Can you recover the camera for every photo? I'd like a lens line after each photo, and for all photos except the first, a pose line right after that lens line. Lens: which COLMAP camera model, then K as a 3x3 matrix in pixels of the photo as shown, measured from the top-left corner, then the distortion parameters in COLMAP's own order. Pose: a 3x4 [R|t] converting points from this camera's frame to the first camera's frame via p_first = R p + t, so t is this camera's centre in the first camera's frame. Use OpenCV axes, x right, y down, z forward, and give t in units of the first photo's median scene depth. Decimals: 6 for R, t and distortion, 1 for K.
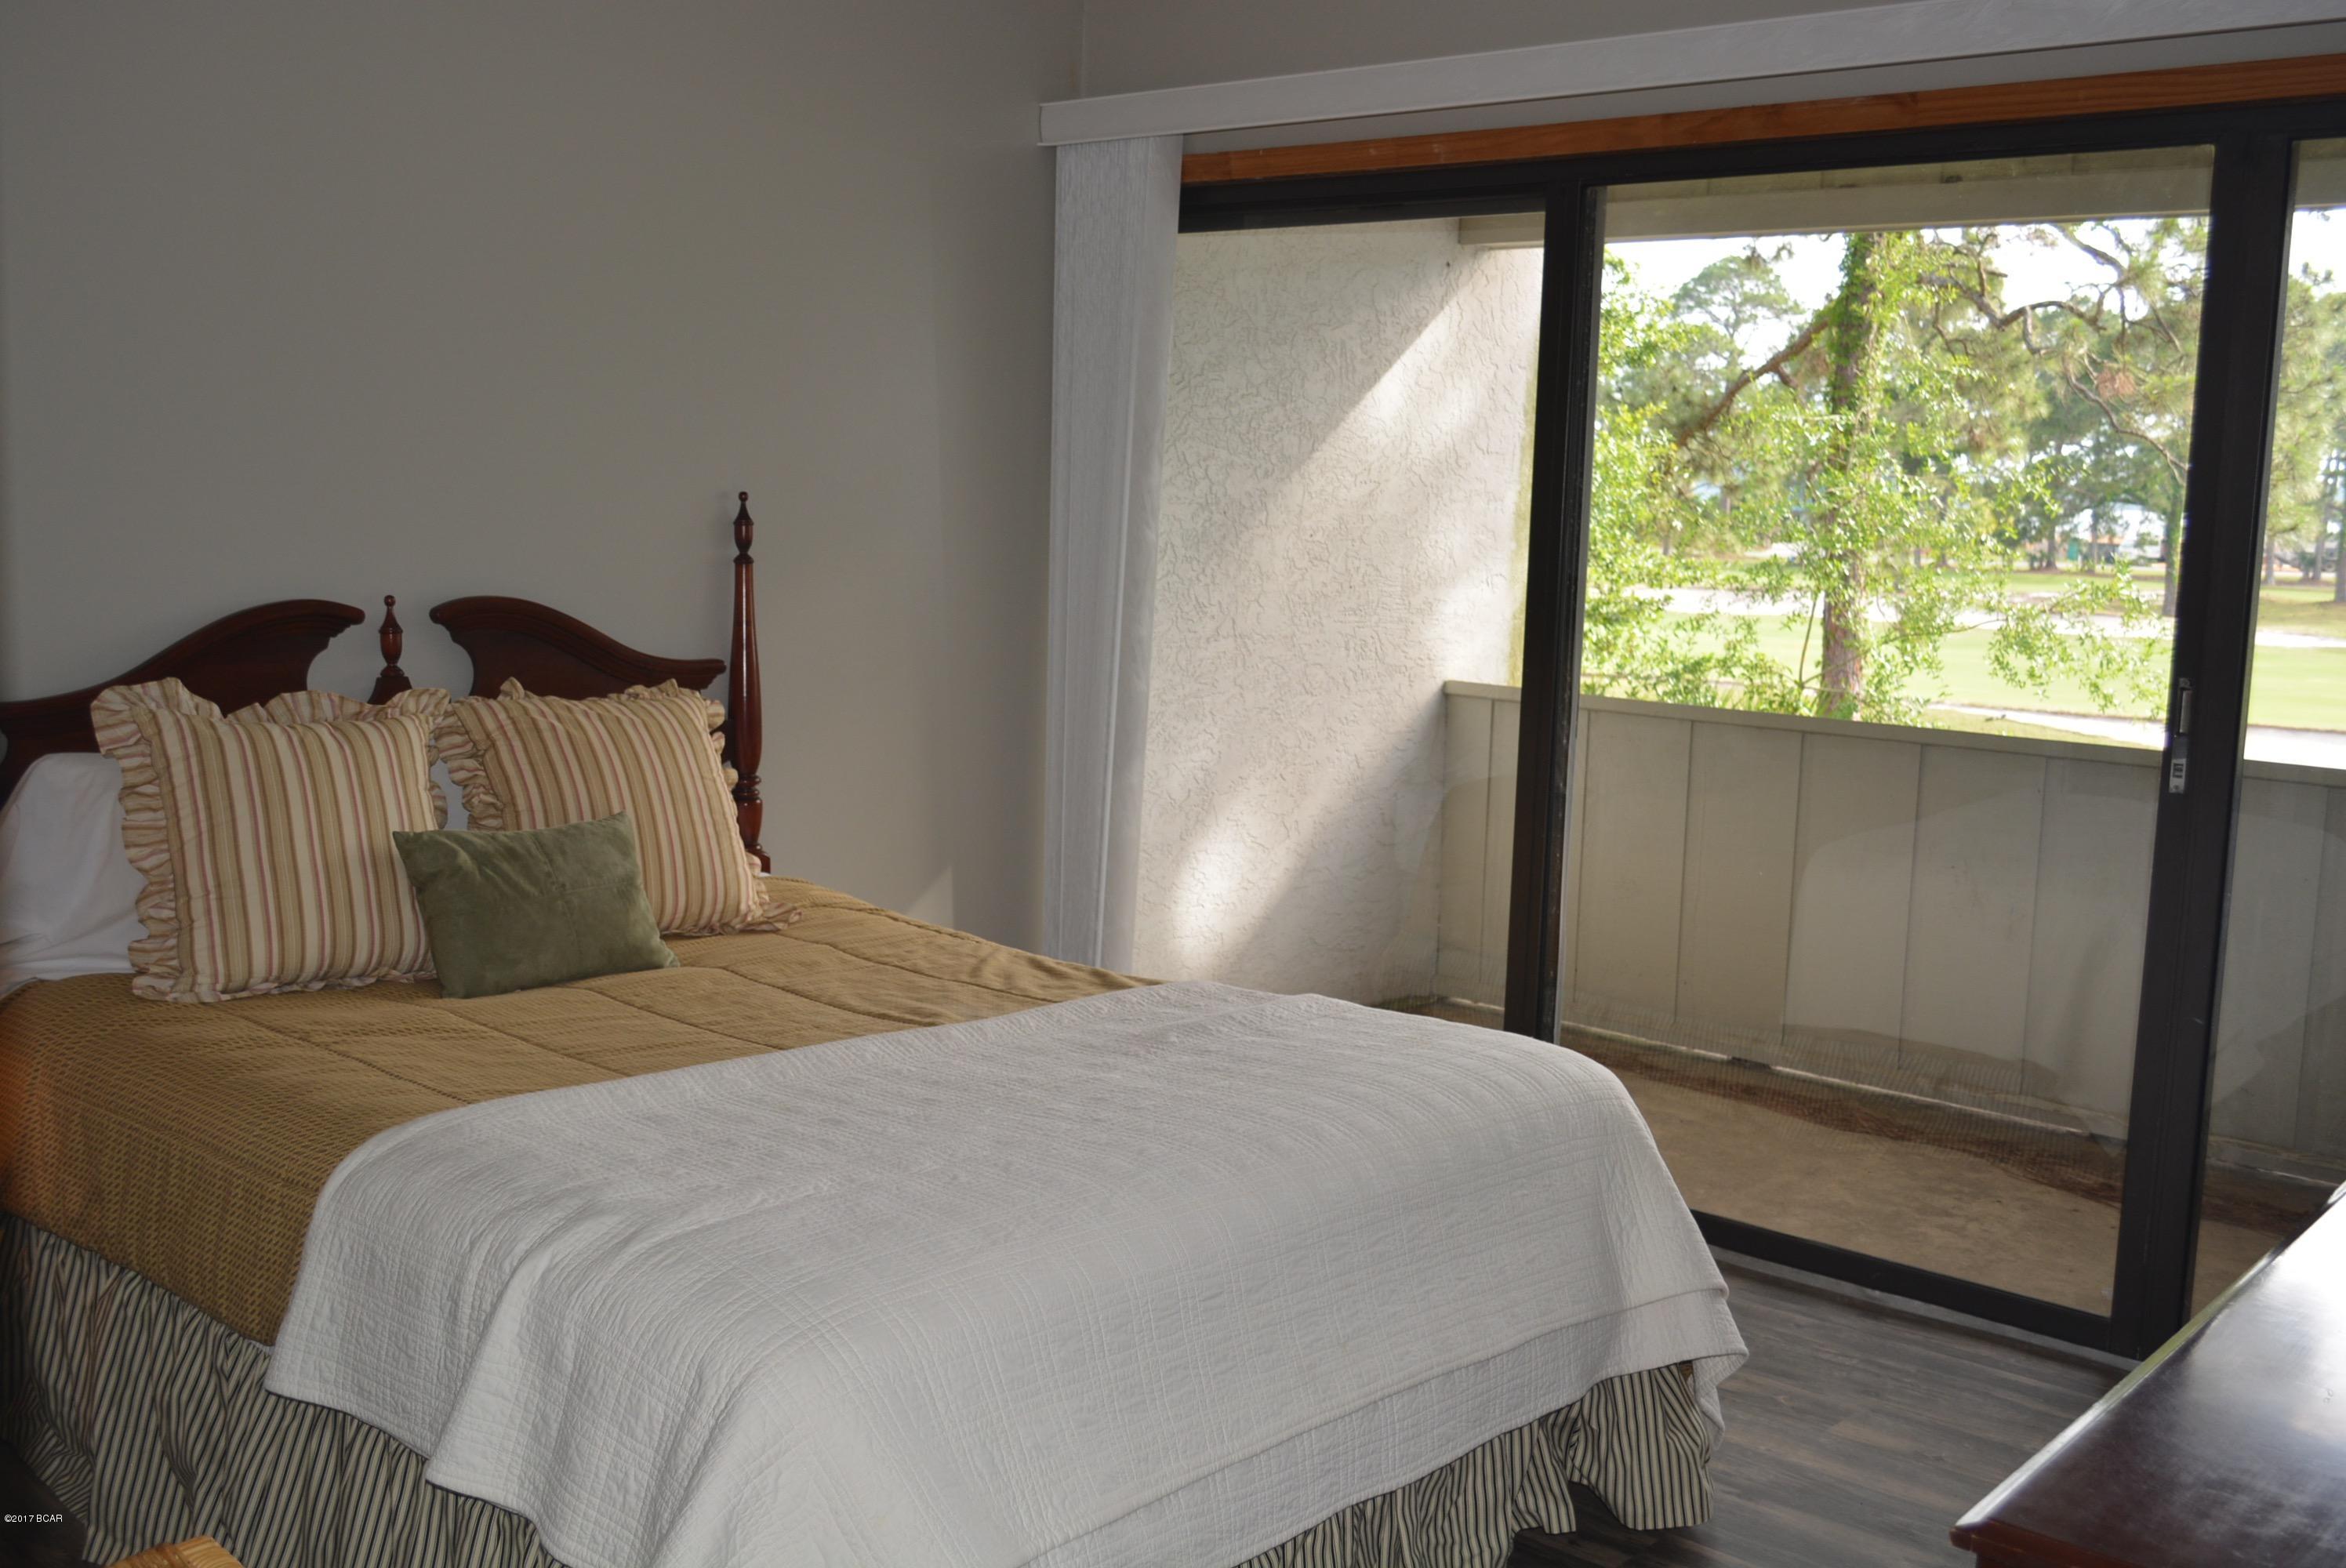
lens RADIAL K [[2298.8, 0, 1164.9], [0, 2298.8, 782.9], [0, 0, 1]] dist [-0.017163, 0.000000]
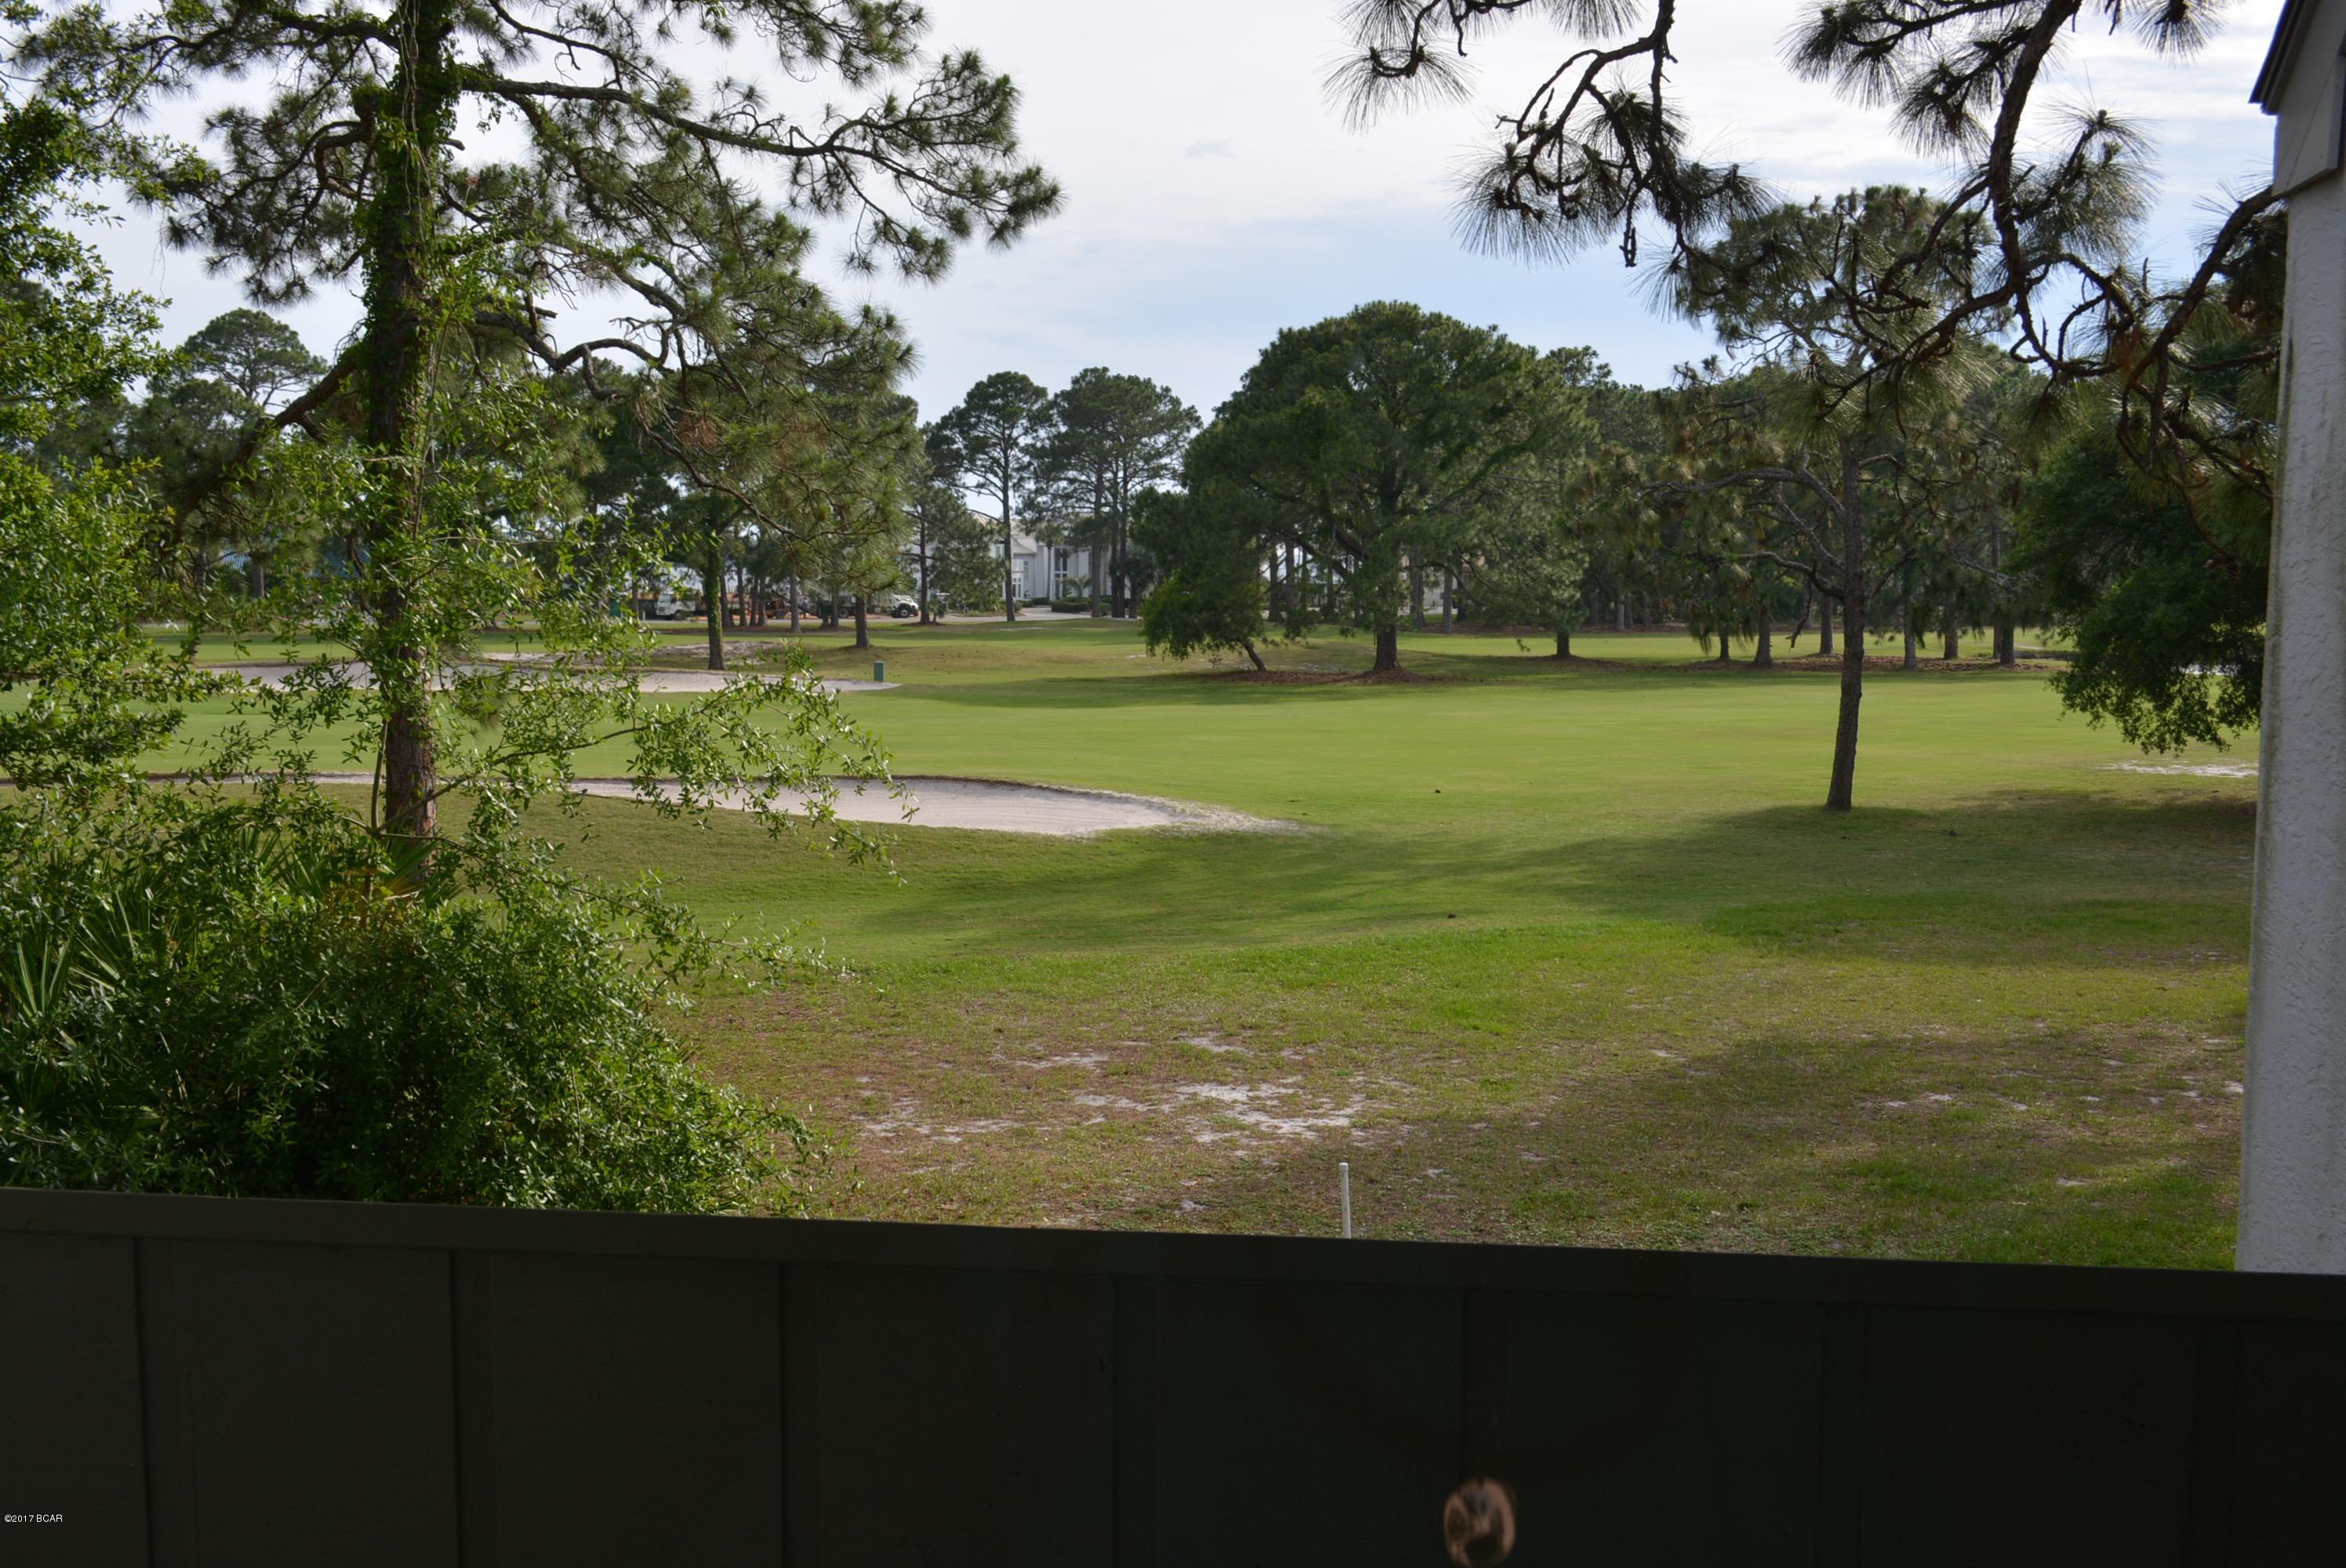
lens RADIAL K [[2298.8, 0, 1165.1], [0, 2298.8, 791.7], [0, 0, 1]] dist [-0.017163, 0.000000]
pose [[0.817807, -0.080866, 0.569783, 0.028934], [0.093754, 0.995573, 0.006731, -0.015483], [-0.567805, 0.047915, 0.821767, 0.109680]]
